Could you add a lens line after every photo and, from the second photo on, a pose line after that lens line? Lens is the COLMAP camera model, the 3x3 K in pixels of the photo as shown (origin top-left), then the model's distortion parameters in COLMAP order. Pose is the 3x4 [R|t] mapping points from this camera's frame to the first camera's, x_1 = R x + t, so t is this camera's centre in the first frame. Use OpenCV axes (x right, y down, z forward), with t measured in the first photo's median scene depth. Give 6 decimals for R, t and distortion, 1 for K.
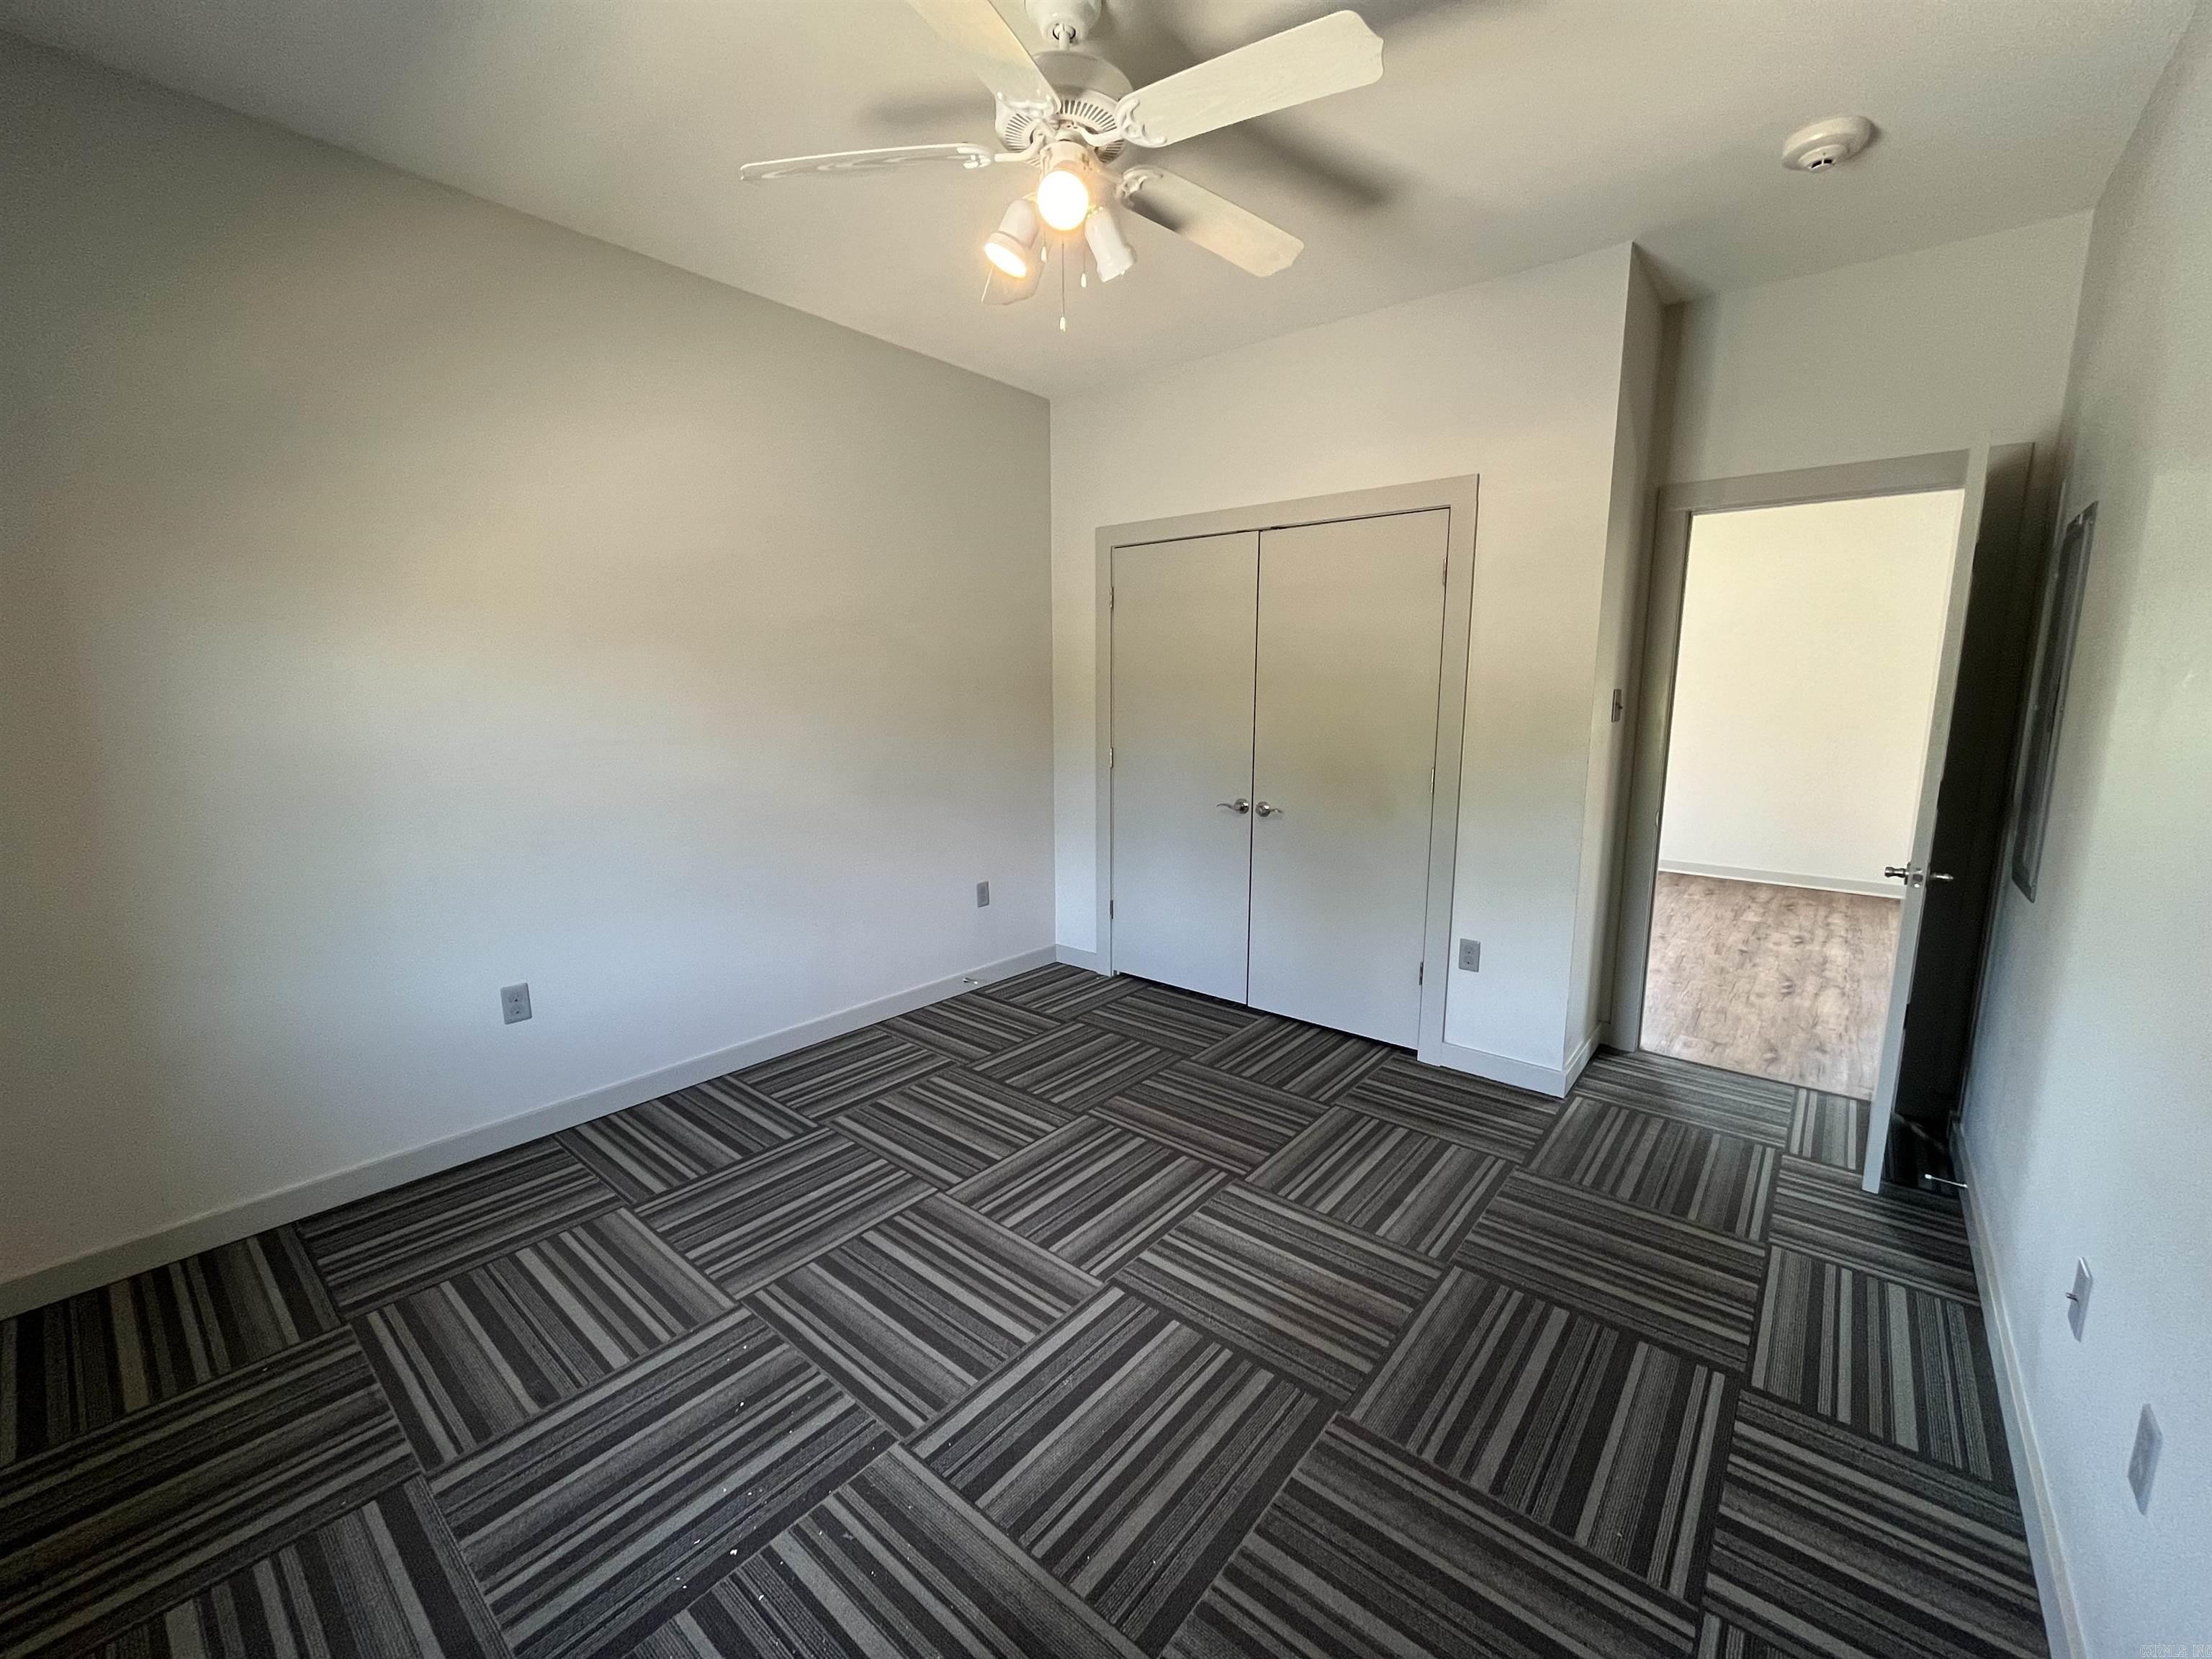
lens RADIAL K [[898.9, 0, 1114.1], [0, 898.9, 824.4], [0, 0, 1]] dist [-0.011507, 0.000299]
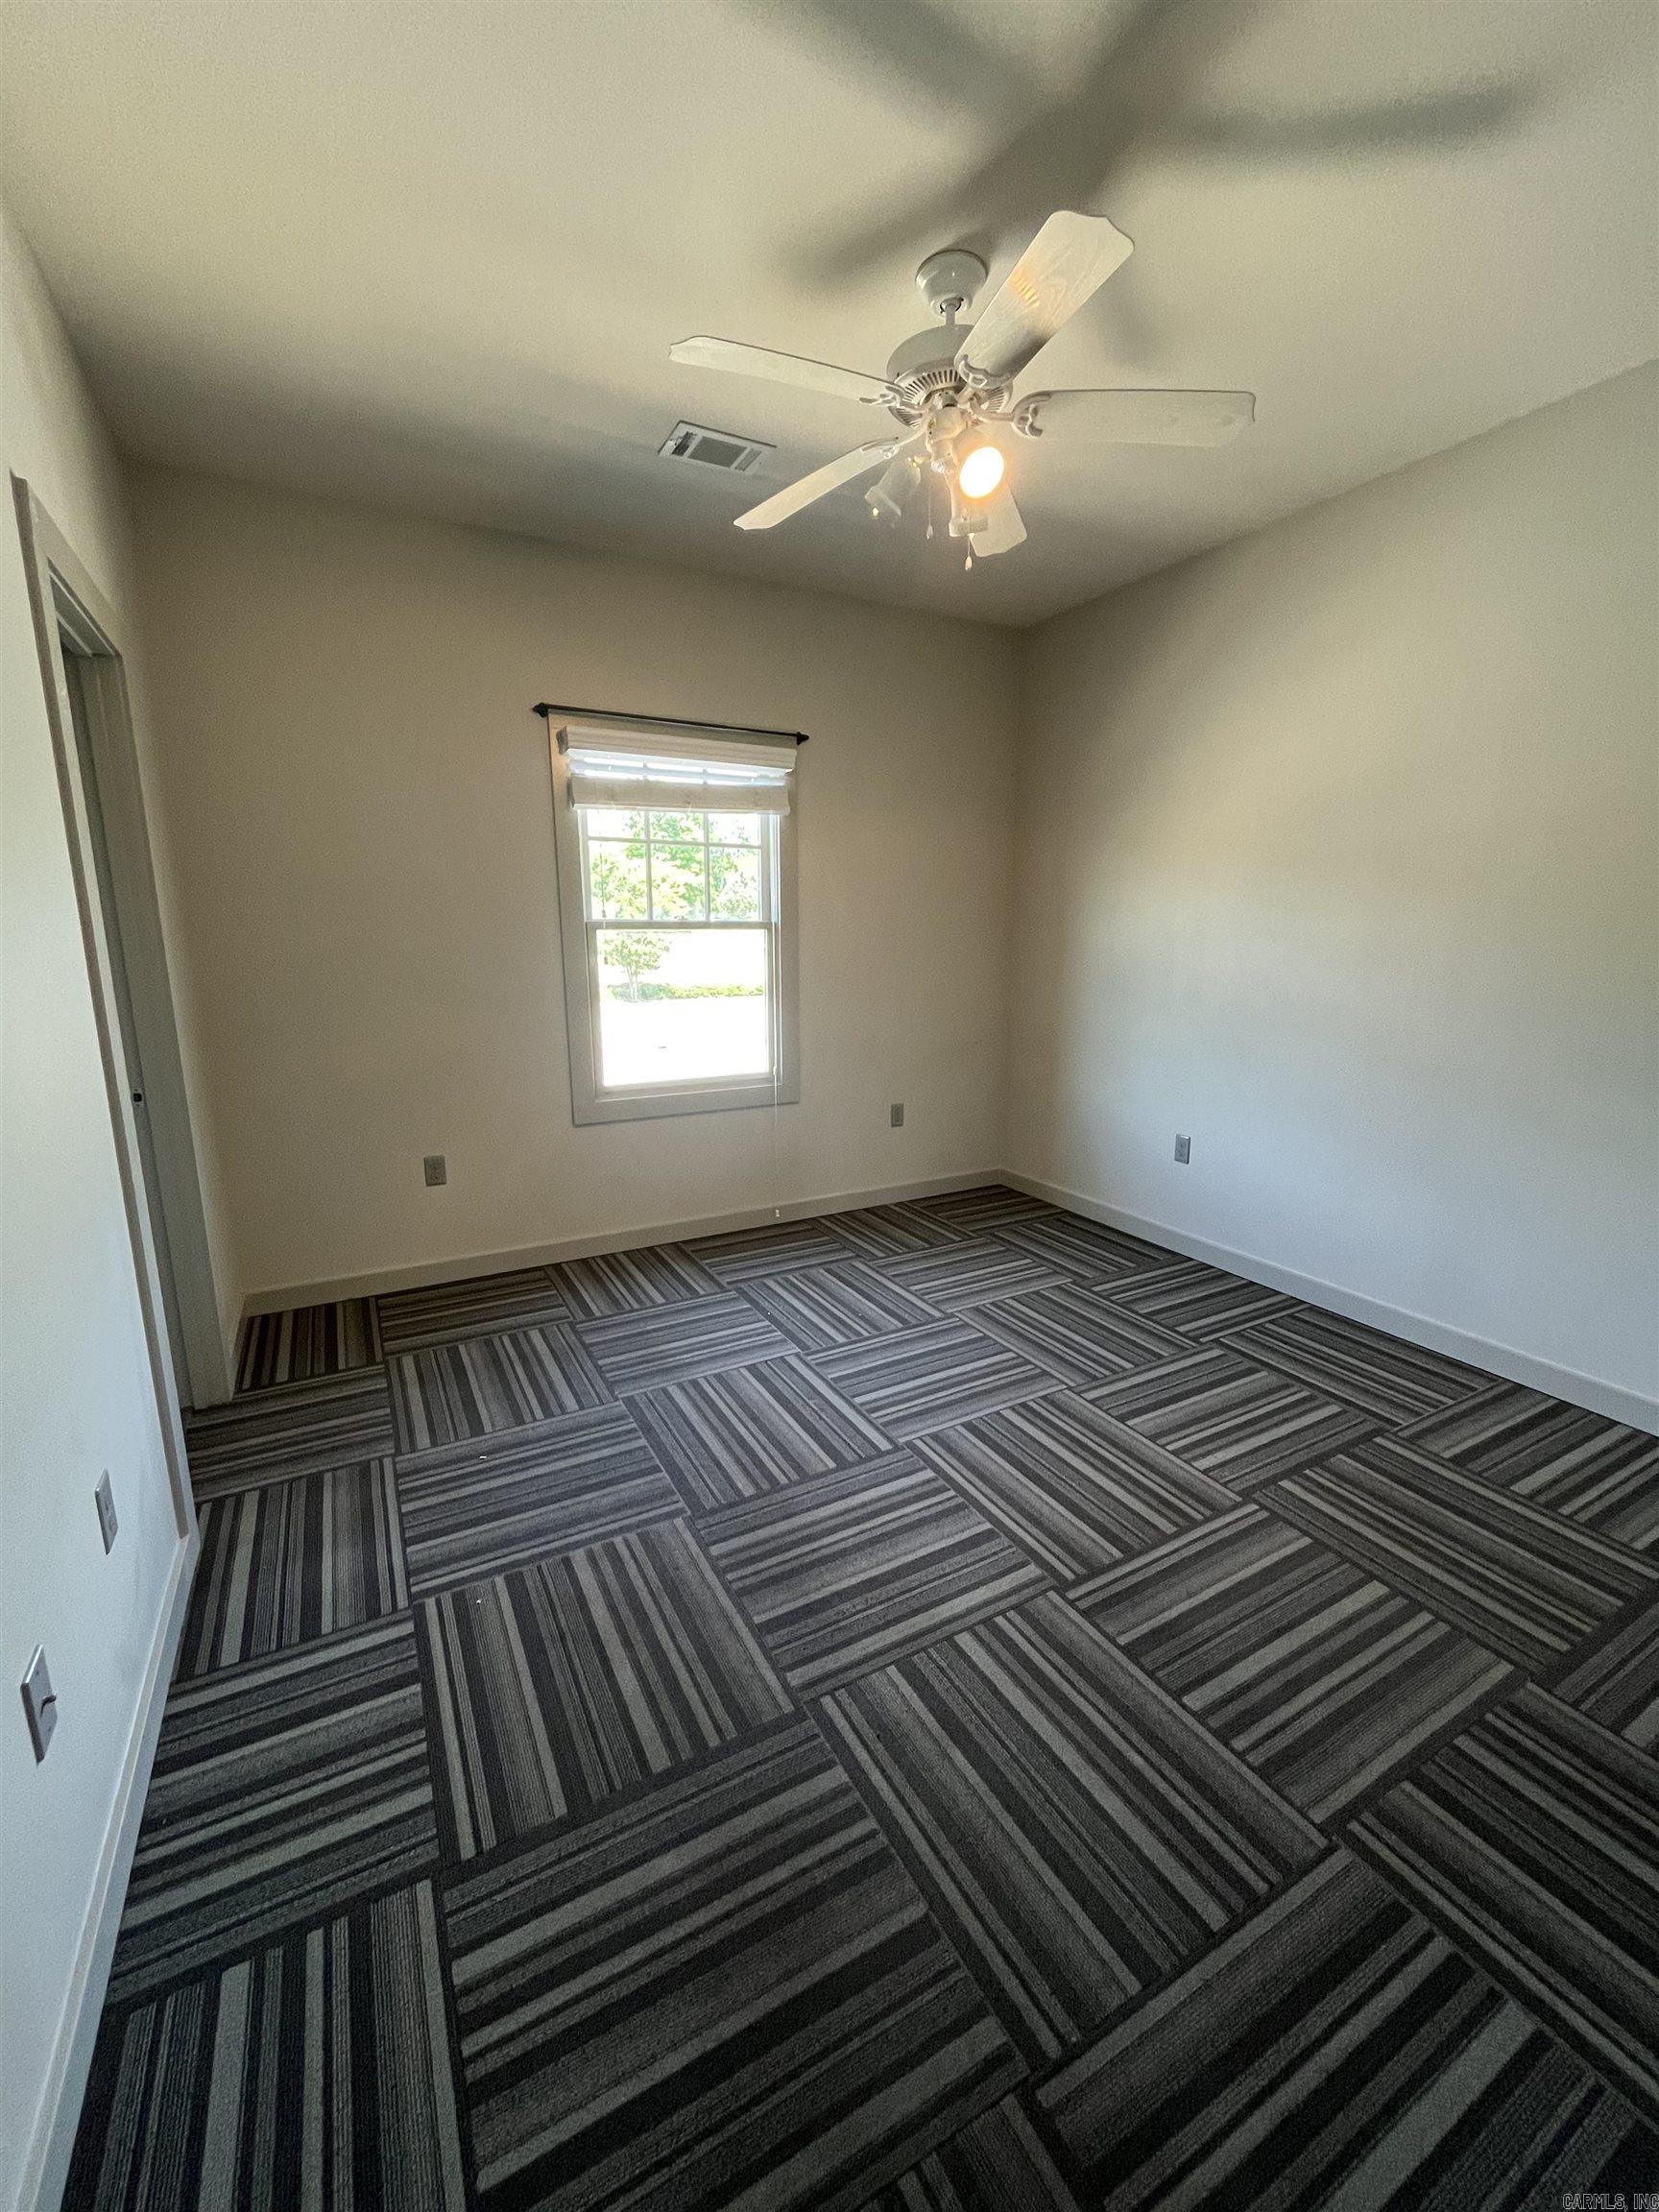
lens RADIAL K [[898.9, 0, 833.8], [0, 898.9, 1108.8], [0, 0, 1]] dist [-0.011507, 0.000299]
pose [[-0.374949, 0.186774, -0.908036, 1.243902], [-0.137060, 0.957562, 0.253556, -0.218649], [0.916858, 0.219526, -0.333438, 1.542011]]
